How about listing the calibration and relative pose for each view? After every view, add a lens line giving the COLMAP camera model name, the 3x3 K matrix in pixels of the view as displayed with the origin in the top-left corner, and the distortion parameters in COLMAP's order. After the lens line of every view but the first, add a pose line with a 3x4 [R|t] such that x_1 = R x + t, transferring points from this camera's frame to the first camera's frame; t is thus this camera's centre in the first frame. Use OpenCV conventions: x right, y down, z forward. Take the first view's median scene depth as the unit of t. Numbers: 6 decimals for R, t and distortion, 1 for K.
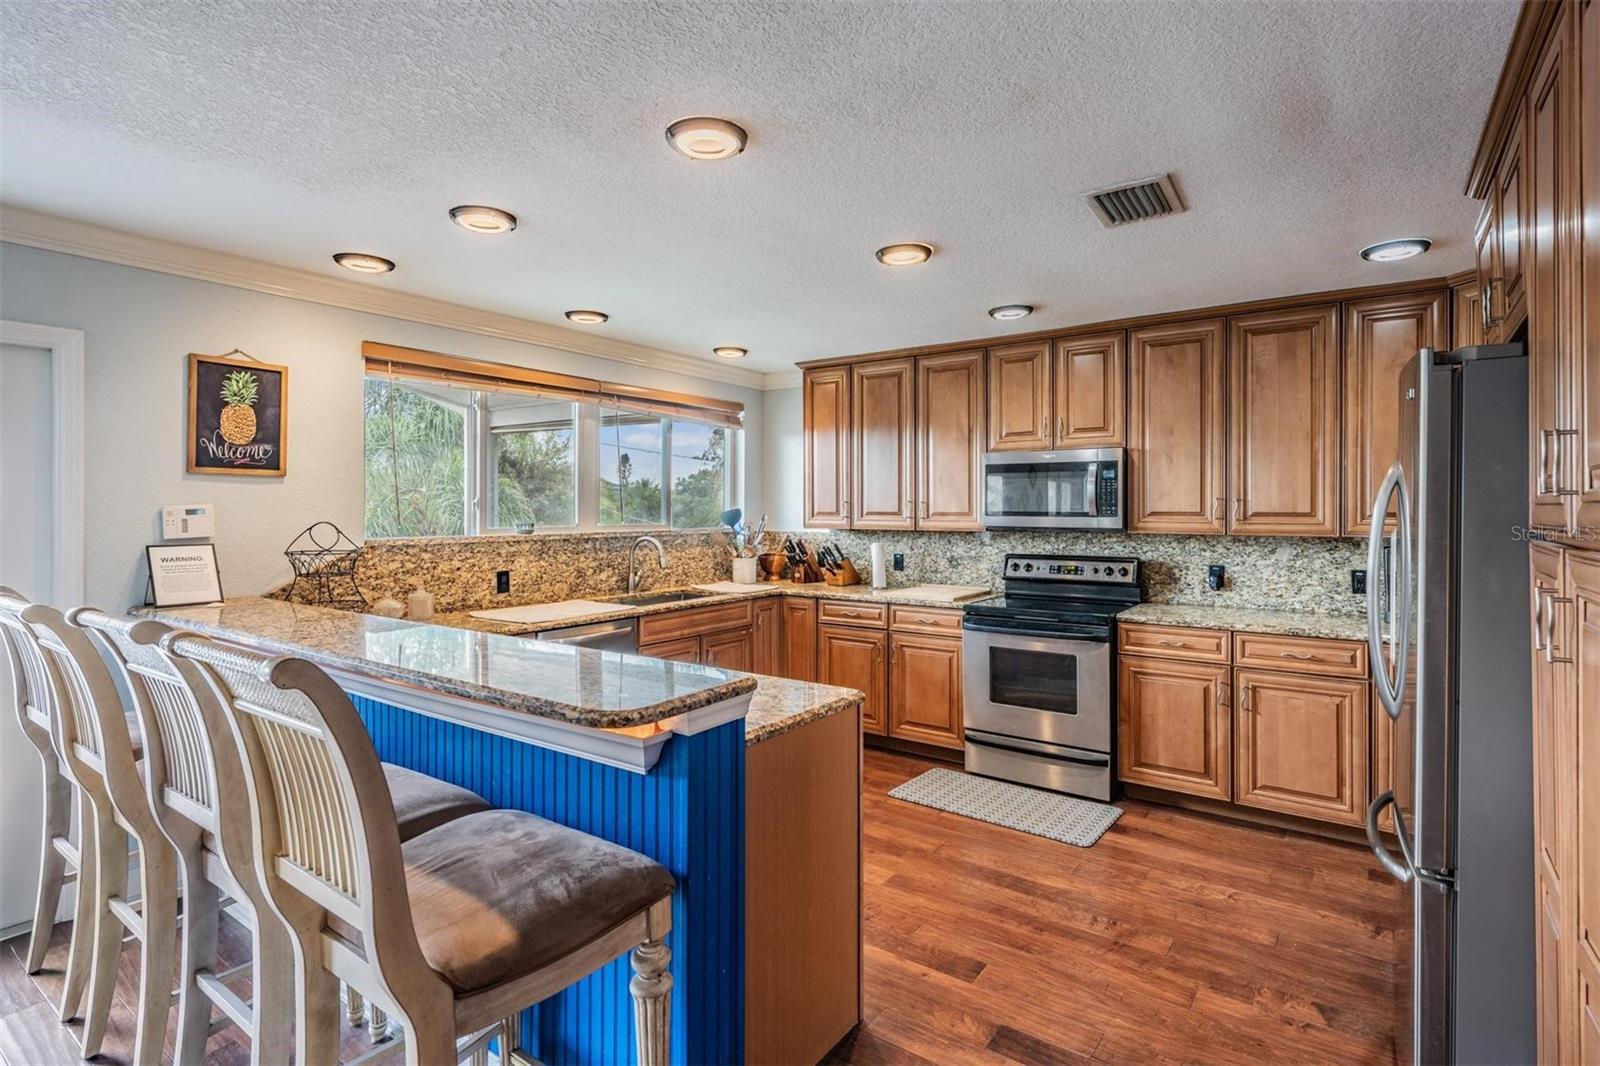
lens RADIAL K [[787.9, 0, 798.4], [0, 787.9, 505.7], [0, 0, 1]] dist [-0.000594, -0.000630]
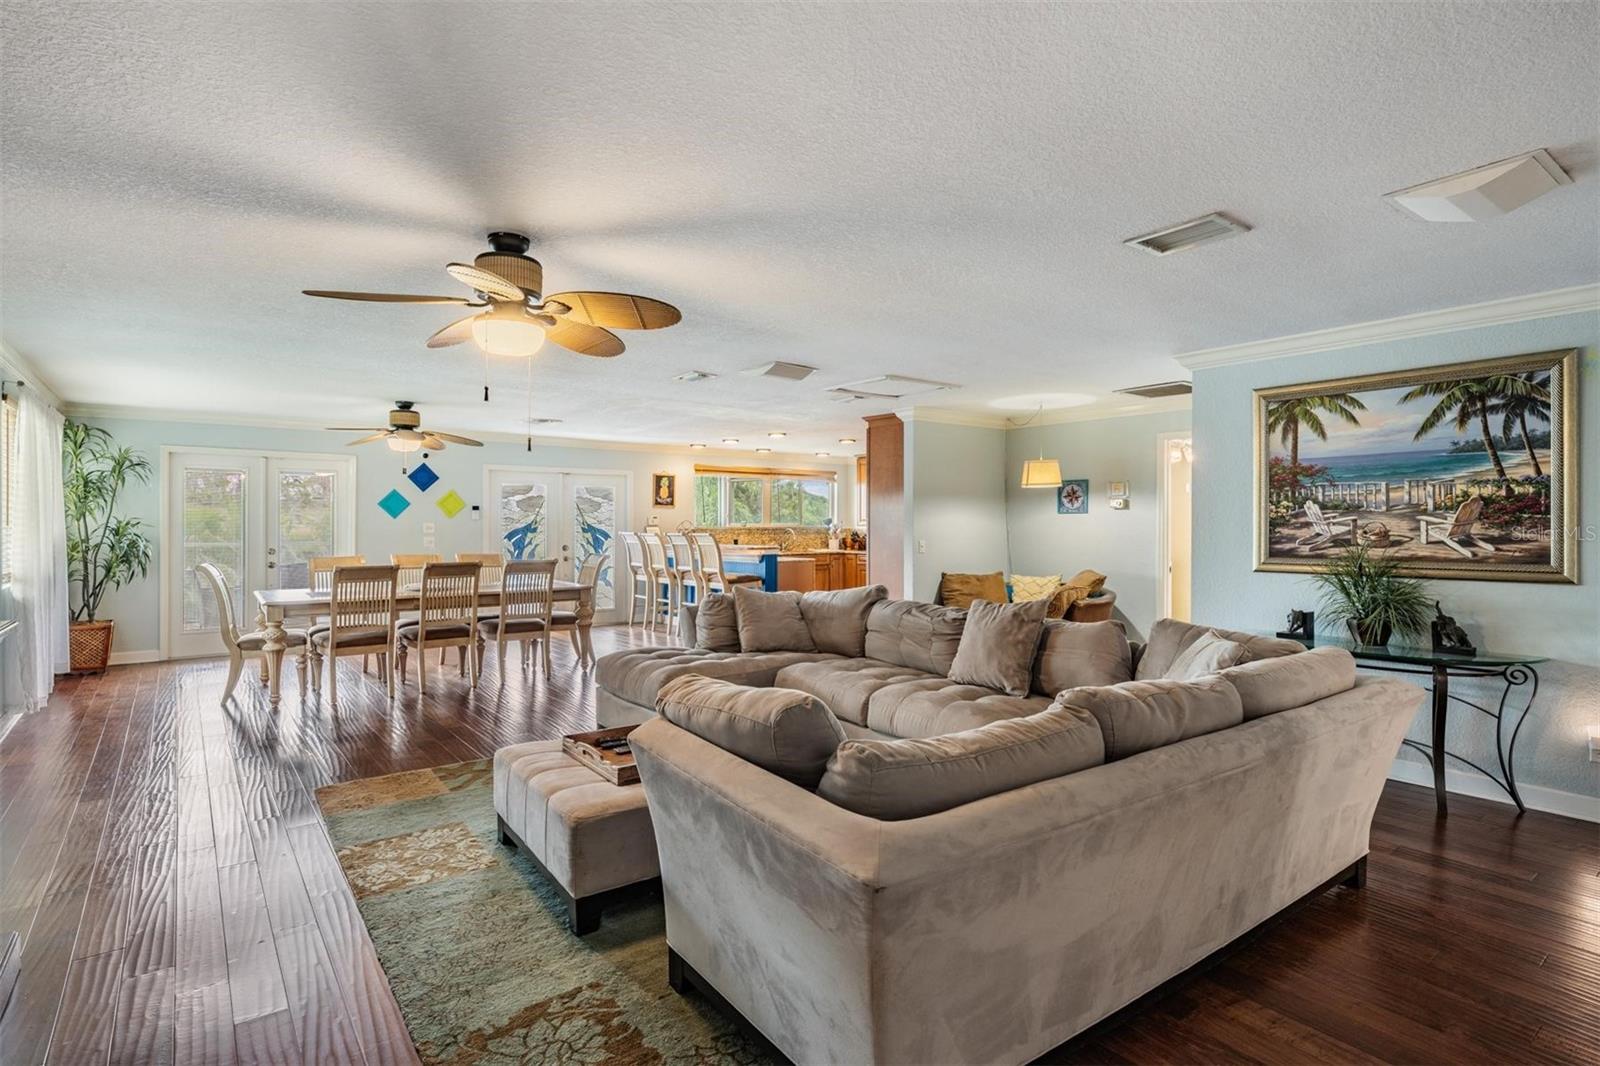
lens RADIAL K [[806.9, 0, 800.0], [0, 806.9, 533.0], [0, 0, 1]] dist [0.000341, 0.000137]
pose [[0.960386, 0.003559, -0.278649, 0.656189], [0.000214, 0.999909, 0.013511, 0.020409], [0.278672, -0.013036, 0.960298, -1.725585]]
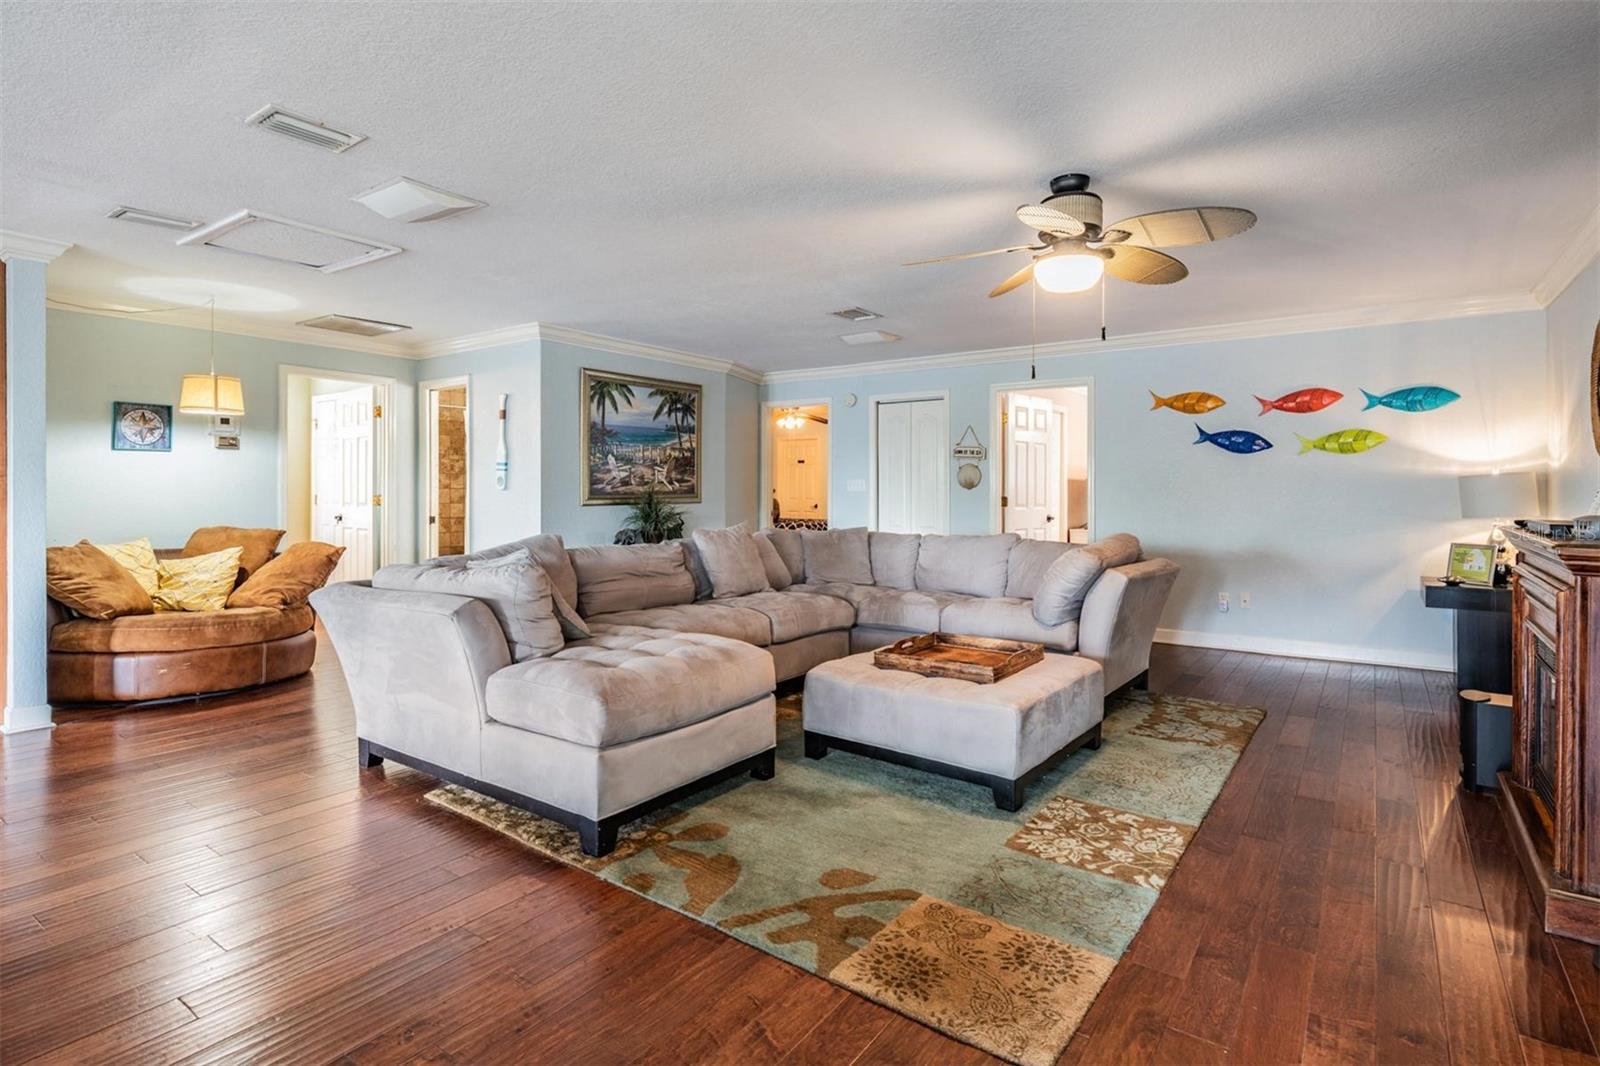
lens RADIAL K [[816.8, 0, 806.4], [0, 816.8, 474.0], [0, 0, 1]] dist [0.000174, 0.000270]
pose [[-0.028266, 0.019279, 0.999414, -0.618229], [-0.002797, 0.999809, -0.019366, 0.061122], [-0.999597, -0.003342, -0.028207, -0.798268]]
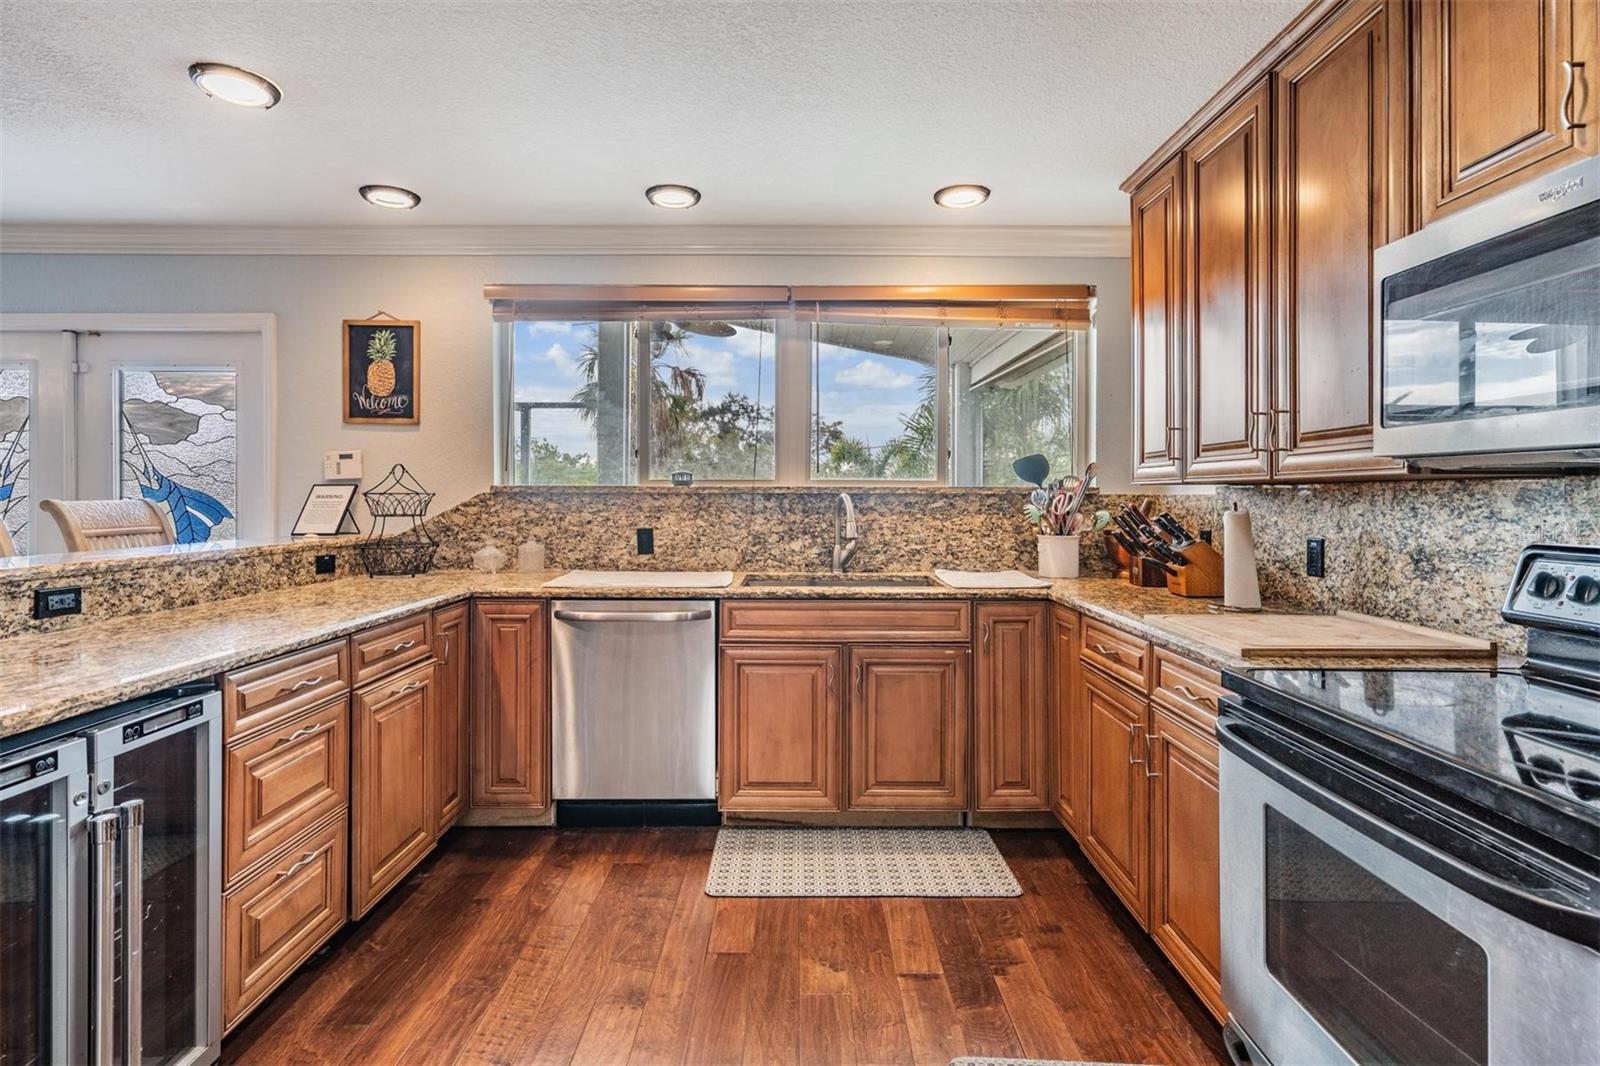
lens RADIAL K [[773.7, 0, 795.8], [0, 773.7, 496.1], [0, 0, 1]] dist [0.000806, -0.000430]
pose [[0.580146, 0.001866, -0.814510, 0.396036], [-0.001077, 0.999998, 0.001524, 0.046363], [0.814512, -0.000007, 0.580147, 0.644033]]
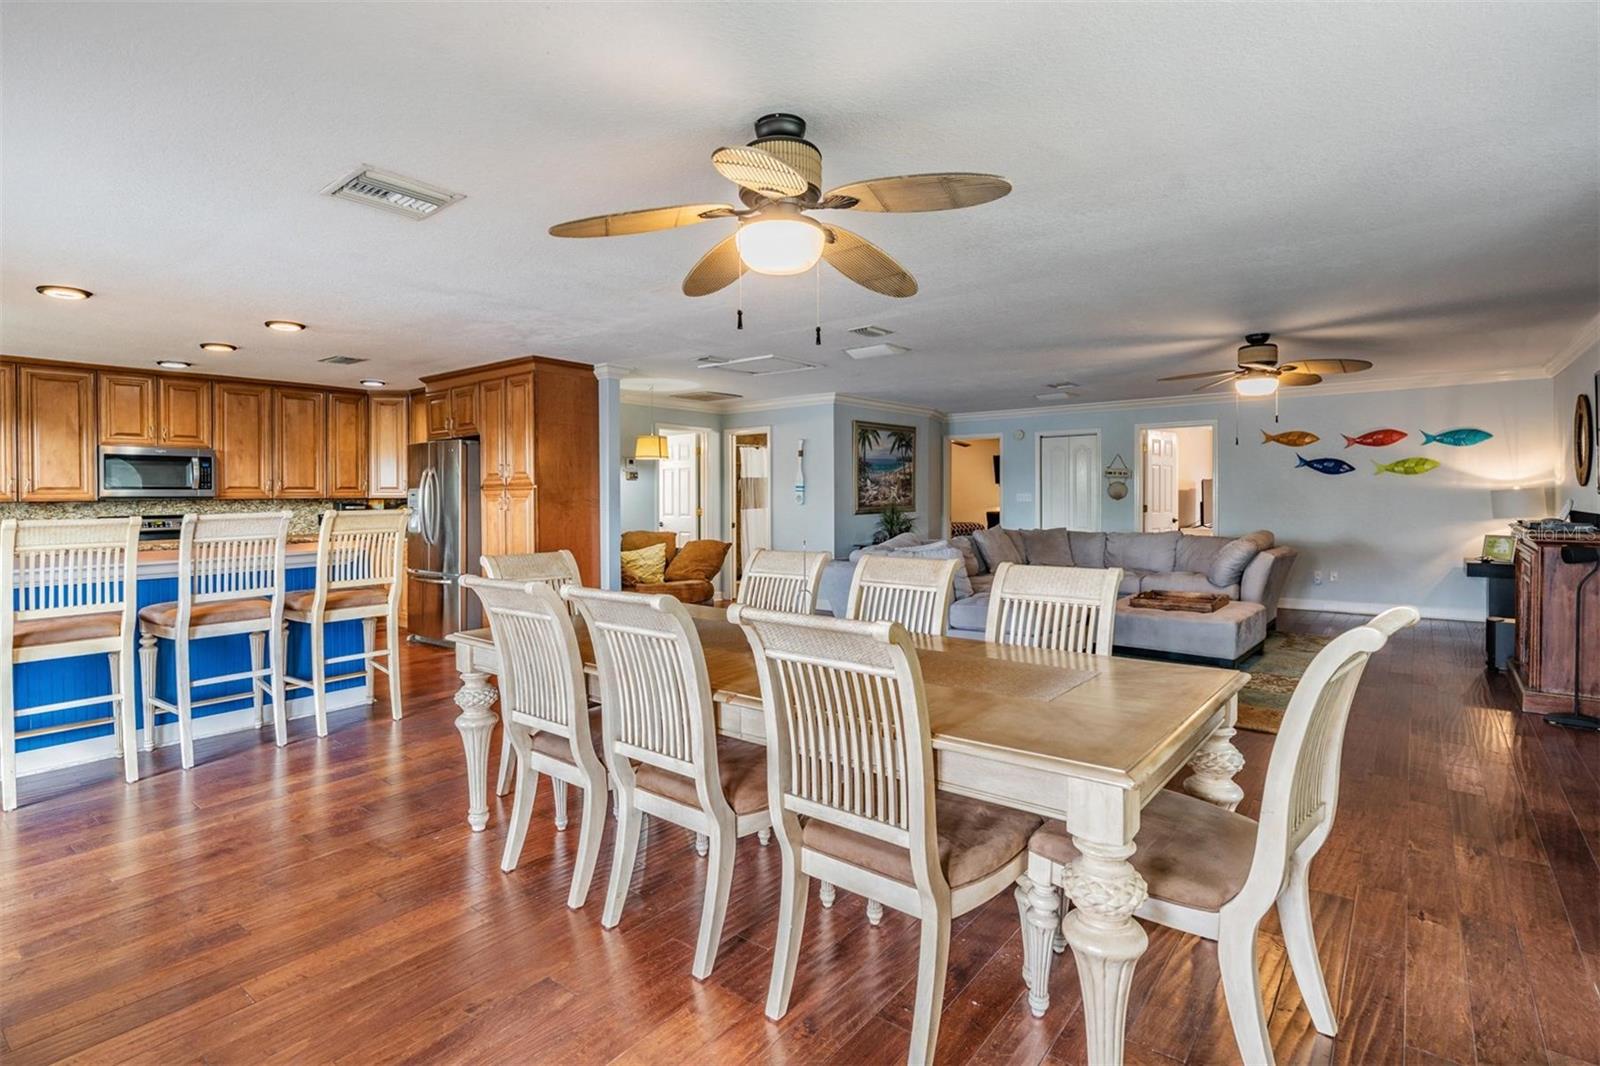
lens RADIAL K [[765.4, 0, 798.7], [0, 765.4, 493.6], [0, 0, 1]] dist [0.002987, -0.000489]
pose [[0.044364, 0.001701, 0.999014, -1.192034], [0.008375, 0.999963, -0.002075, 0.036658], [-0.998980, 0.008459, 0.044348, -0.349134]]
